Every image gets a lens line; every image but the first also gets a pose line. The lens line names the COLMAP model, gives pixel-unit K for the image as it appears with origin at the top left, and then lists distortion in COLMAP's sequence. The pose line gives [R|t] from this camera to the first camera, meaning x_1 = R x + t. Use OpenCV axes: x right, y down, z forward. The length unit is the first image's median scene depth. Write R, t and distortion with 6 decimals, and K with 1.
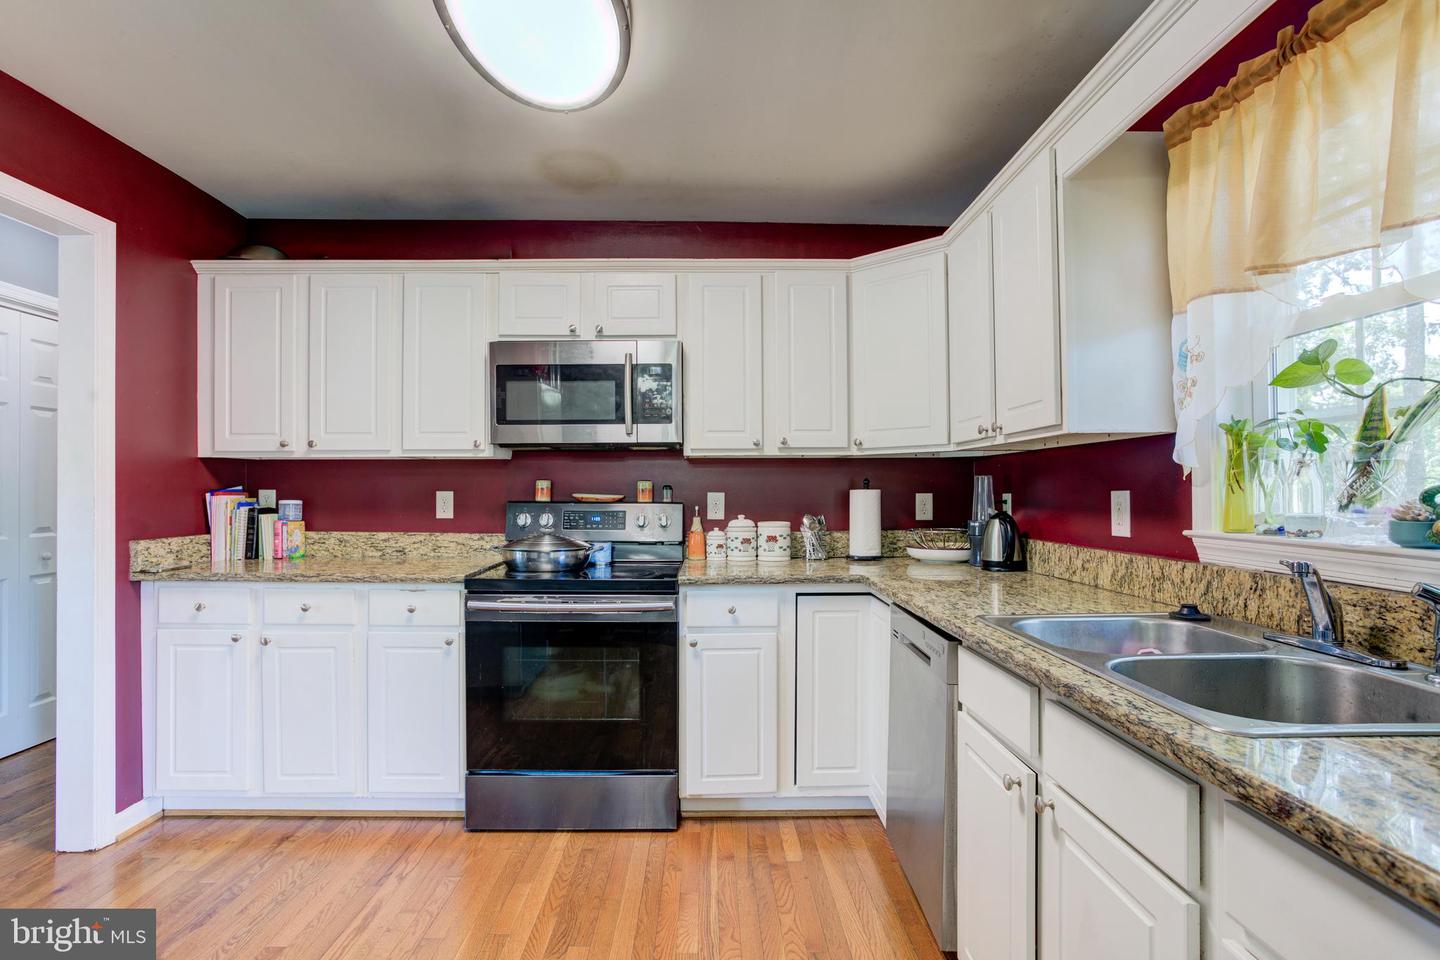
lens RADIAL K [[715.9, 0, 721.1], [0, 715.9, 483.7], [0, 0, 1]] dist [-0.066489, 0.027378]
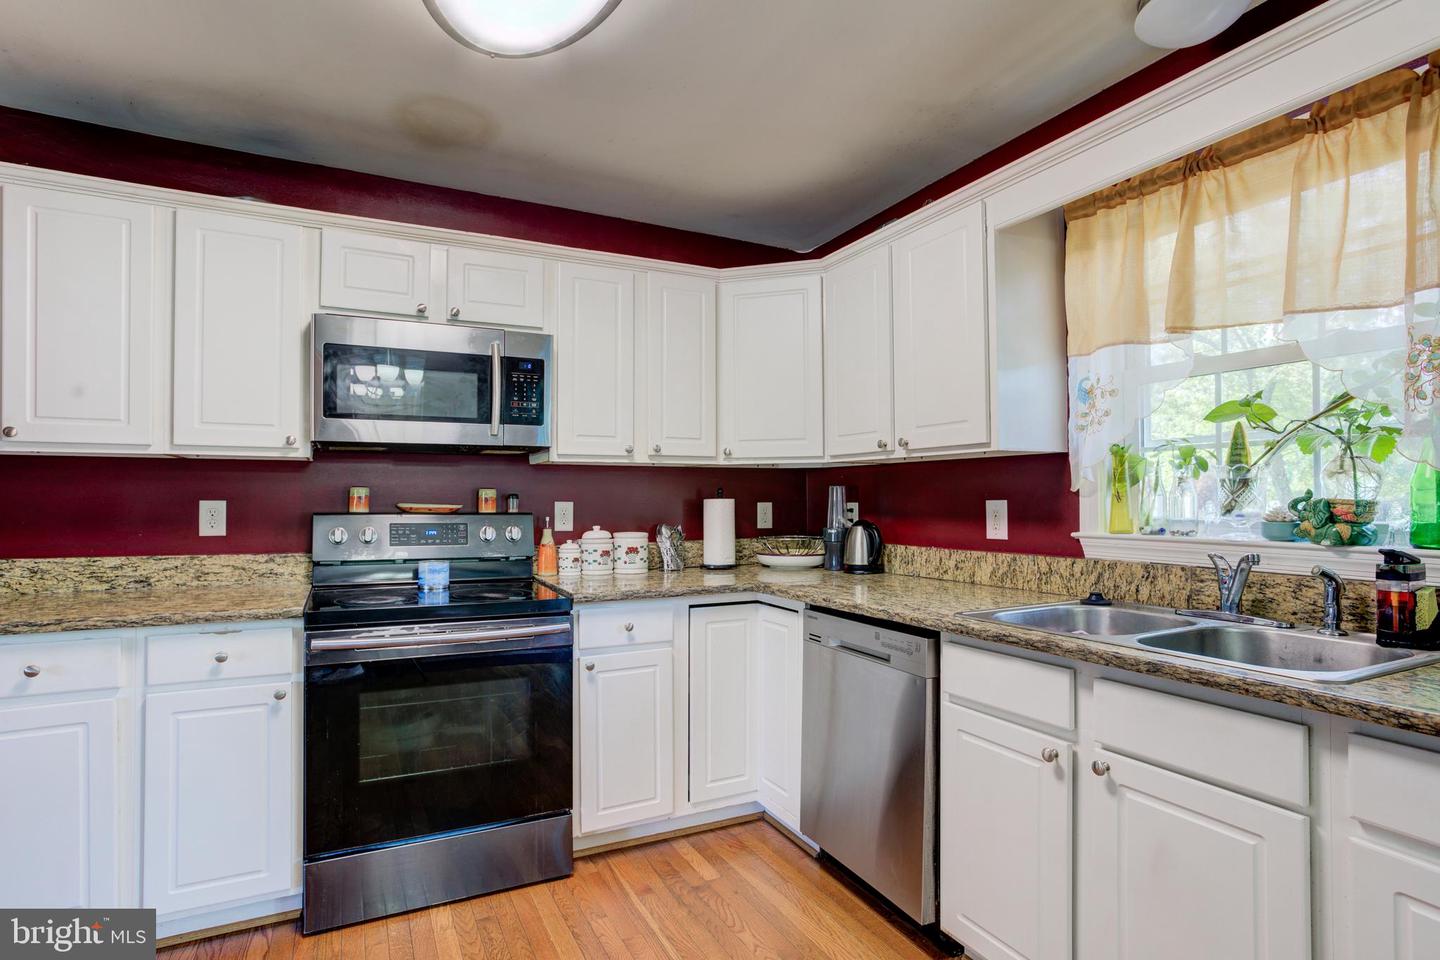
lens RADIAL K [[723.2, 0, 721.4], [0, 723.2, 489.6], [0, 0, 1]] dist [-0.069820, 0.034805]
pose [[0.900007, 0.006432, 0.435829, -0.284688], [-0.004656, 0.999976, -0.005145, 0.000281], [-0.435851, 0.002601, 0.900015, 0.093814]]
